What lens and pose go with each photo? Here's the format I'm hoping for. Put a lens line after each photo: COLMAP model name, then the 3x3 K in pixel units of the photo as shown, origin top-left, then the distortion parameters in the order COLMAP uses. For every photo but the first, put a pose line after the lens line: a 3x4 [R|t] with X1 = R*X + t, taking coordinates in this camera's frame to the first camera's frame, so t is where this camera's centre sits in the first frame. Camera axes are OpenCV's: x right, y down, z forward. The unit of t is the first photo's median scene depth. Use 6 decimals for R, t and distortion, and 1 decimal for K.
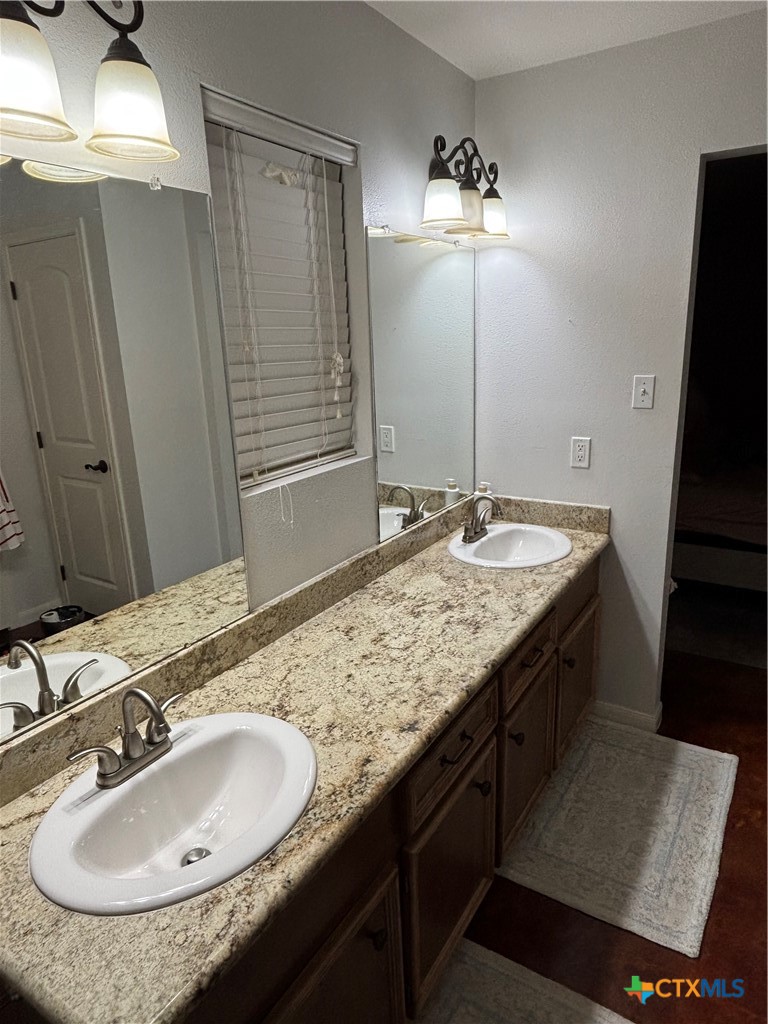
lens RADIAL K [[645.5, 0, 384.2], [0, 645.5, 514.0], [0, 0, 1]] dist [0.031498, -0.001094]
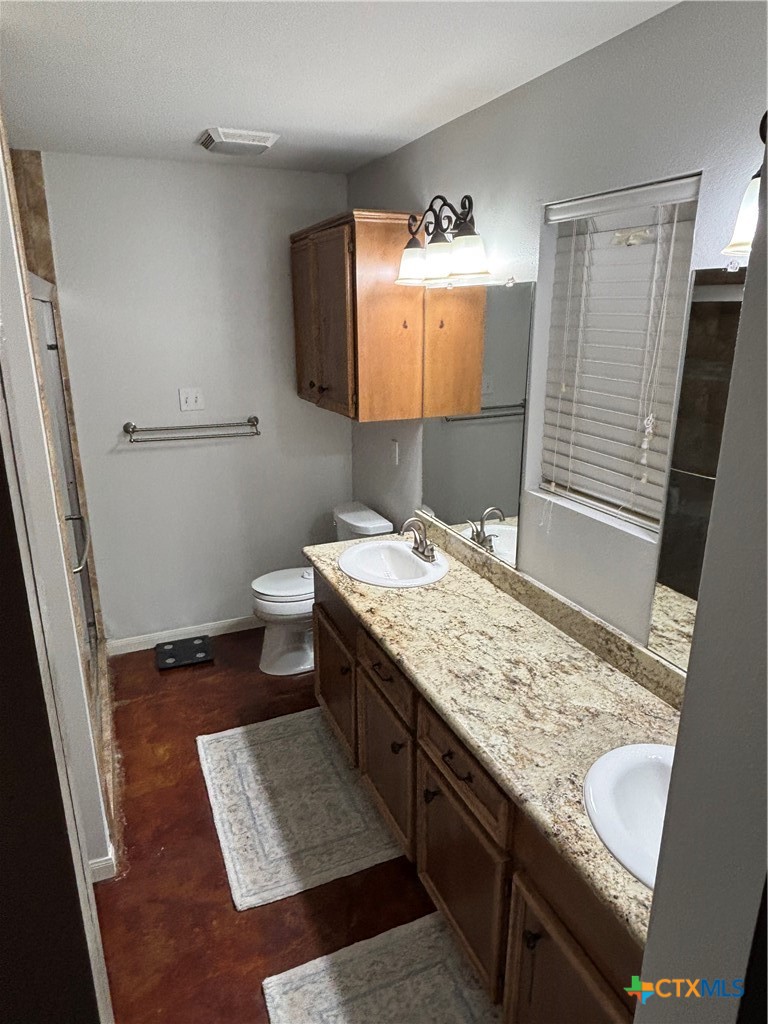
lens RADIAL K [[645.5, 0, 381.5], [0, 645.5, 507.1], [0, 0, 1]] dist [0.031498, -0.001094]
pose [[-0.572172, 0.271270, -0.773972, 0.945620], [-0.200939, 0.868582, 0.452978, -0.507175], [0.795137, 0.414702, -0.442469, 1.249788]]
